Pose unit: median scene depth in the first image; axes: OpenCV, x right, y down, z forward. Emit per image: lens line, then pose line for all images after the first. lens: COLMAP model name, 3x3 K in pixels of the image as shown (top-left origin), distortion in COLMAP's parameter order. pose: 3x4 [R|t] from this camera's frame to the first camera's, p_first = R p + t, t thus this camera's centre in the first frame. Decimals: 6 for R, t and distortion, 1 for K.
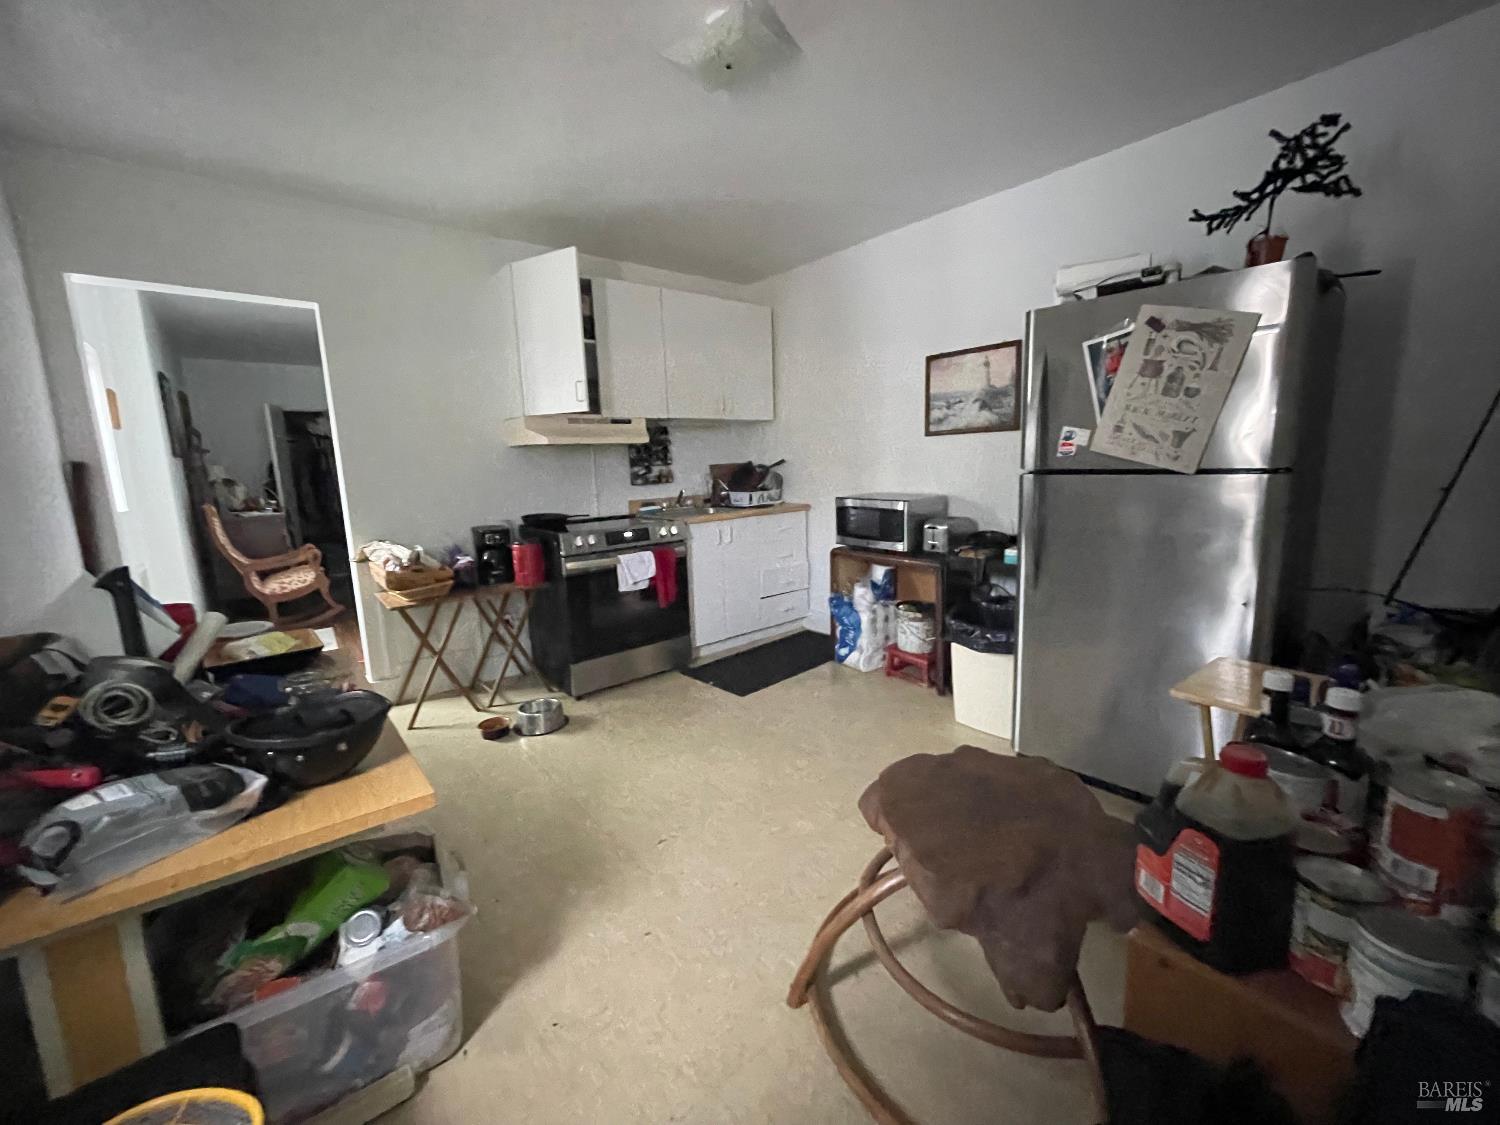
lens RADIAL K [[605.2, 0, 744.2], [0, 605.2, 559.4], [0, 0, 1]] dist [-0.002260, -0.000149]
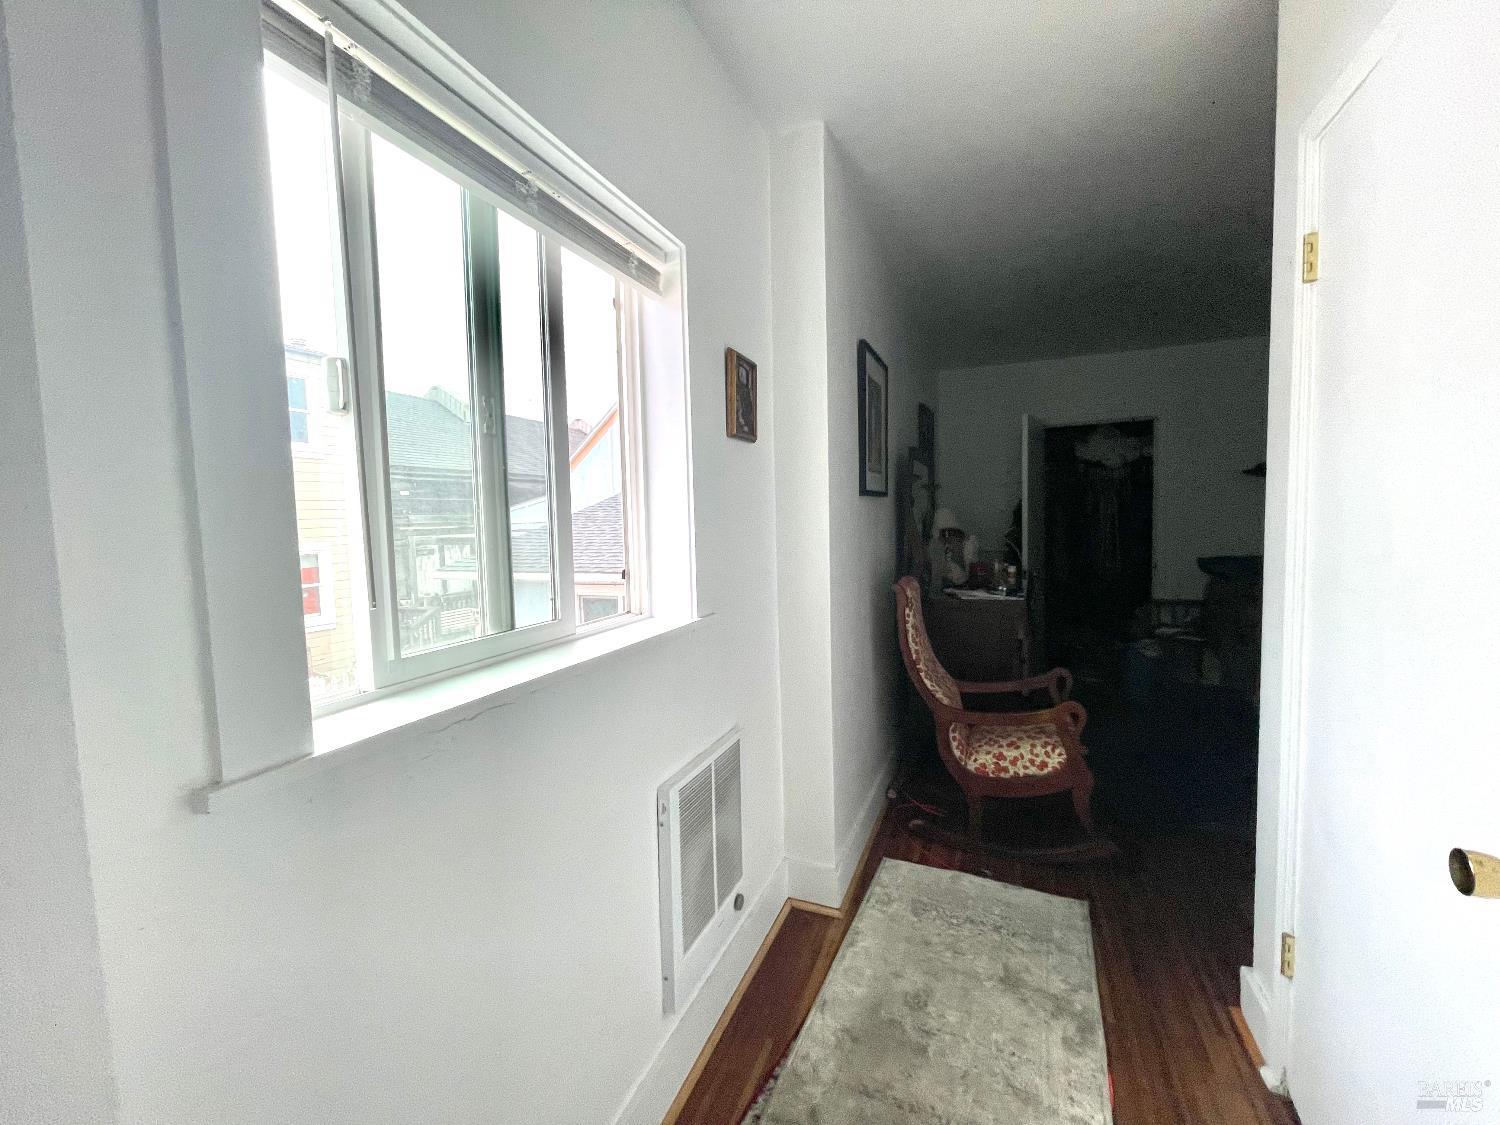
lens RADIAL K [[605.2, 0, 745.5], [0, 605.2, 555.2], [0, 0, 1]] dist [-0.002260, -0.000149]
pose [[0.464622, 0.082357, -0.881671, -0.437017], [-0.135459, 0.990557, 0.021145, -0.099461], [0.875087, 0.109606, 0.471390, 0.565185]]
